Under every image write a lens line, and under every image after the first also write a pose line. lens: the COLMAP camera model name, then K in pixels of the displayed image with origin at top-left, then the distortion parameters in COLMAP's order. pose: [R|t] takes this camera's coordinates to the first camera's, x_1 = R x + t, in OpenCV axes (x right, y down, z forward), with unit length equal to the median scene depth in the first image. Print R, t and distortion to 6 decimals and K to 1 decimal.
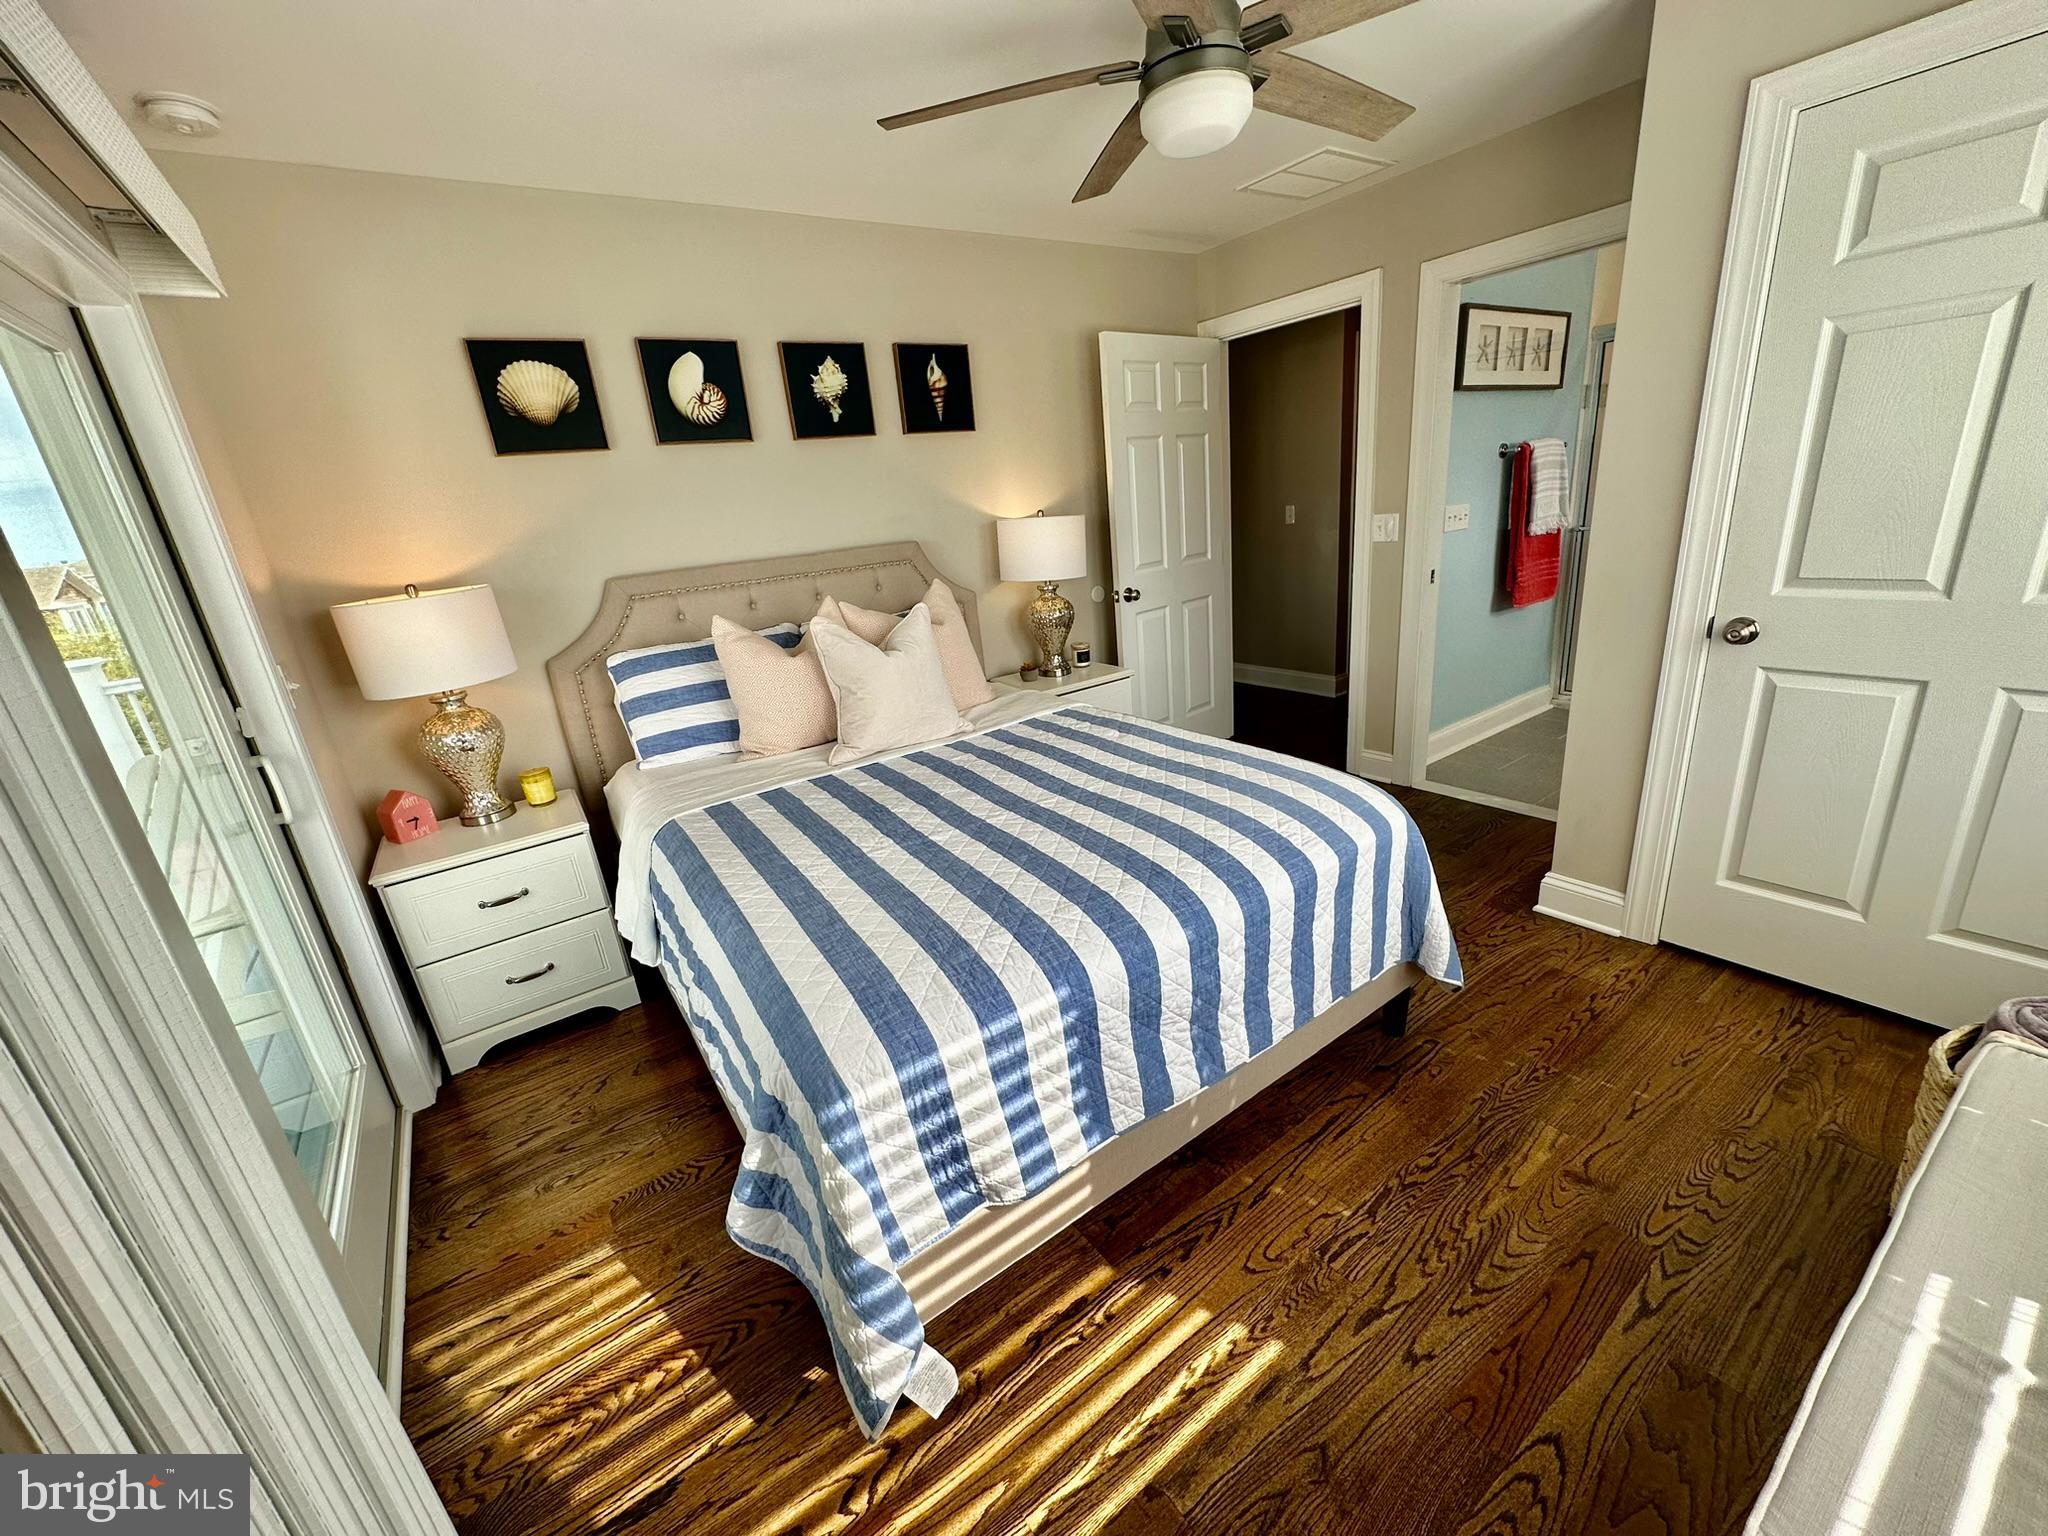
lens RADIAL K [[815.6, 0, 1027.2], [0, 815.6, 761.0], [0, 0, 1]] dist [-0.003360, 0.001013]
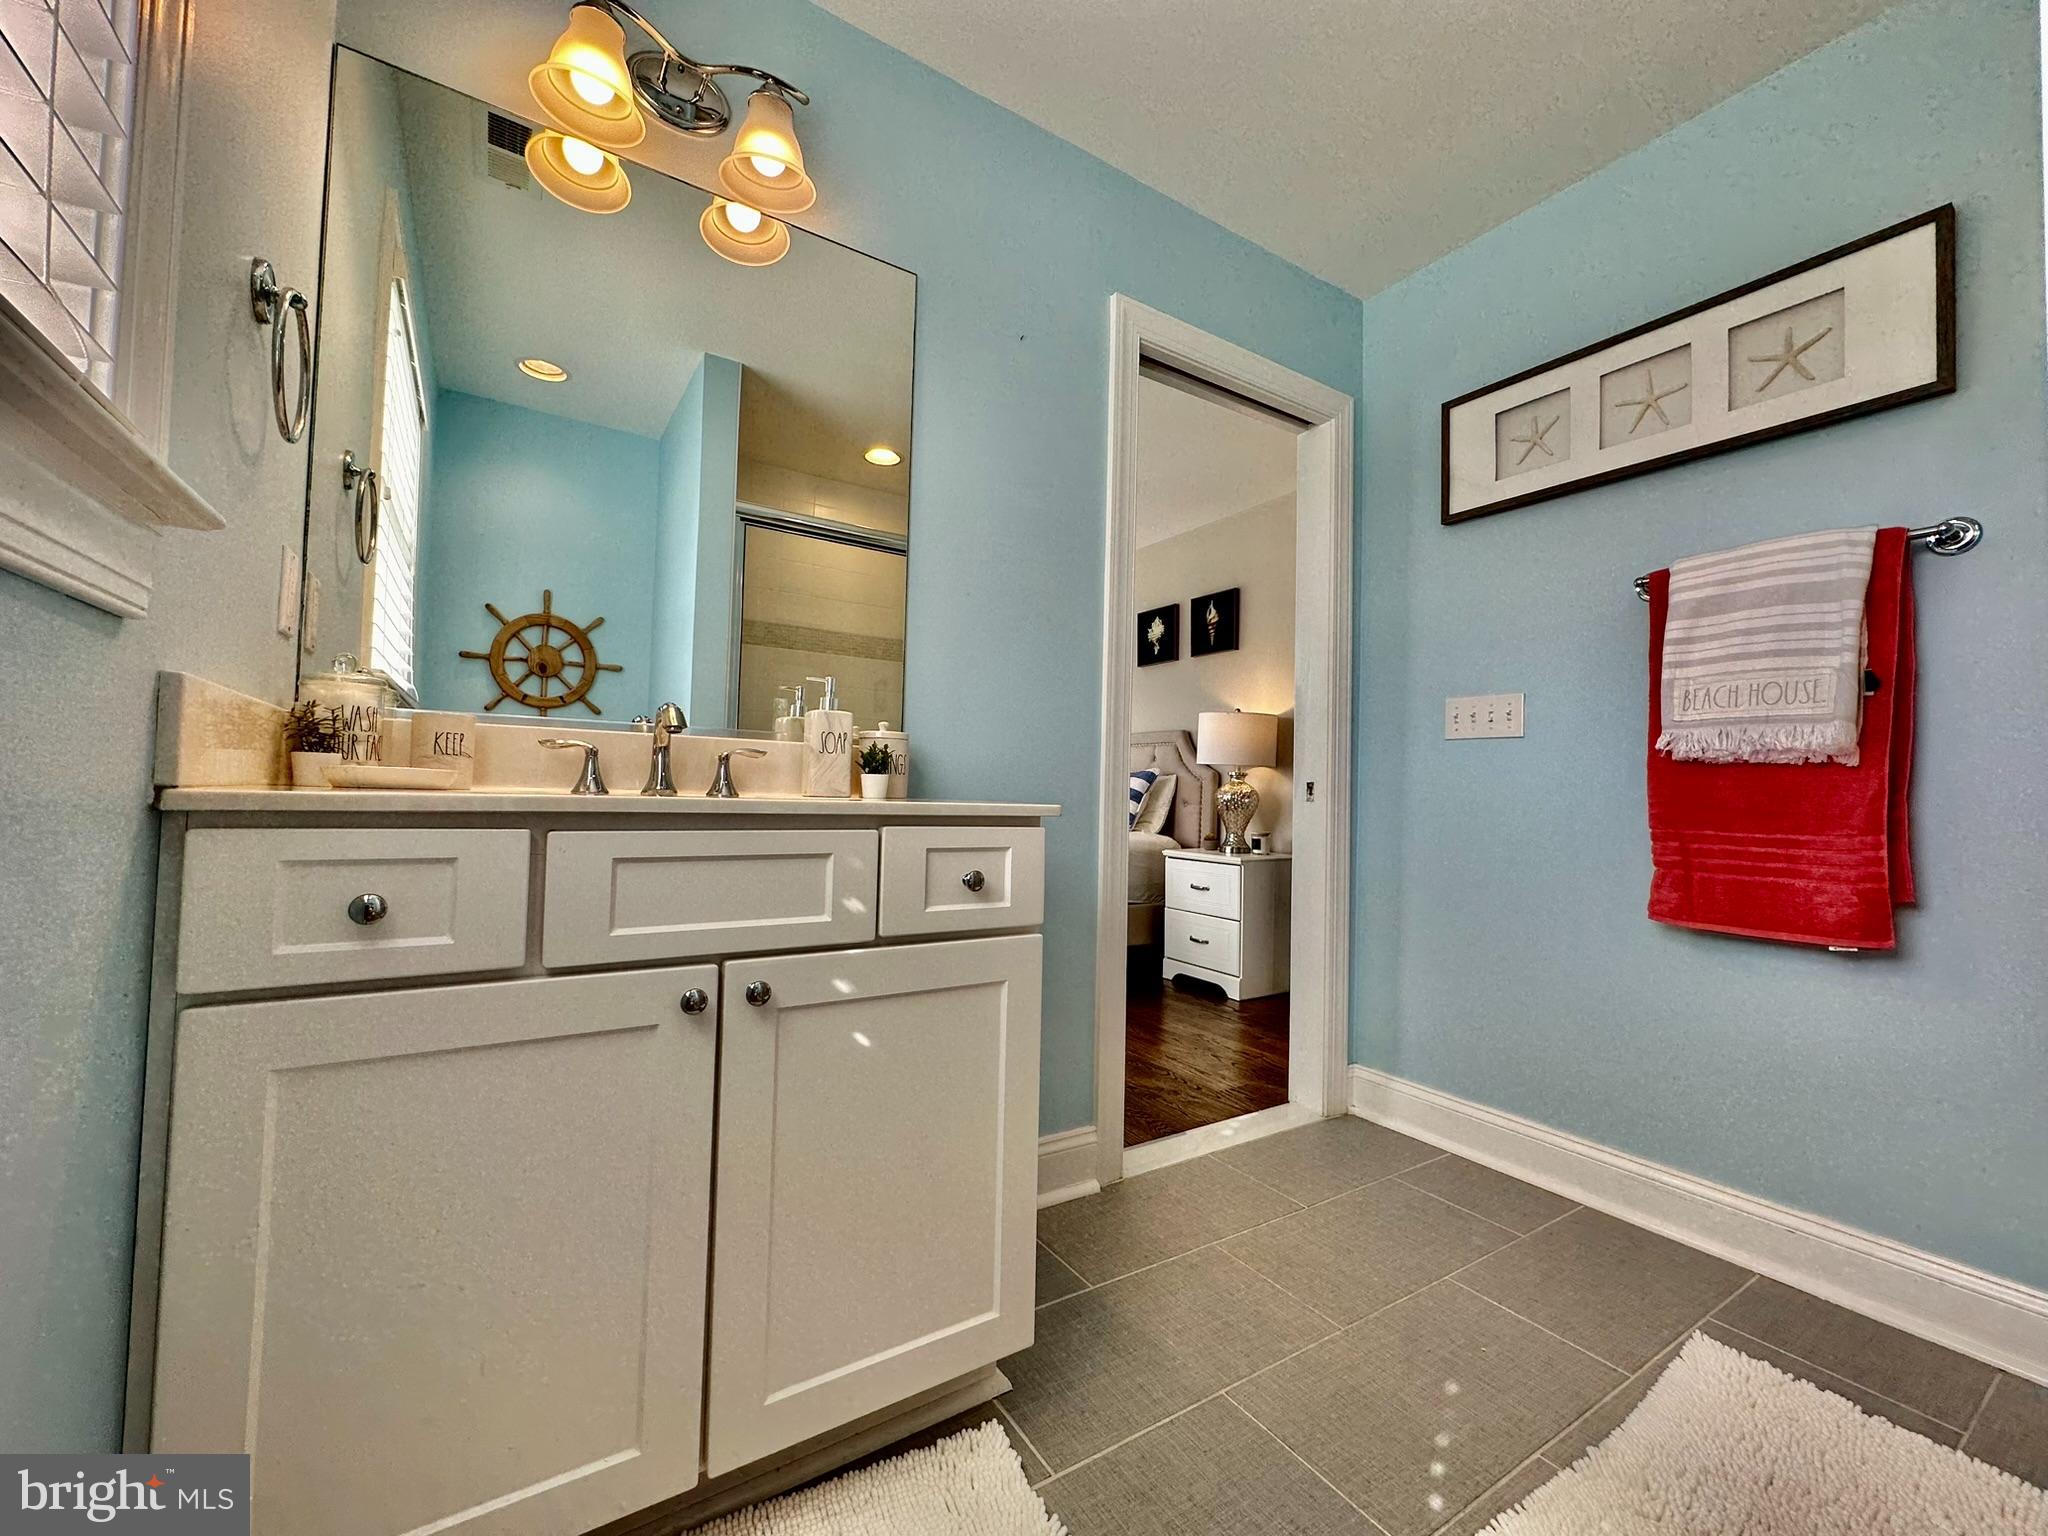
lens RADIAL K [[815.6, 0, 1024.8], [0, 815.6, 765.9], [0, 0, 1]] dist [-0.003360, 0.001013]
pose [[-0.052588, 0.054527, -0.997127, 1.273834], [-0.337702, 0.938710, 0.069143, -0.226585], [0.939783, 0.340368, -0.030951, 0.838690]]
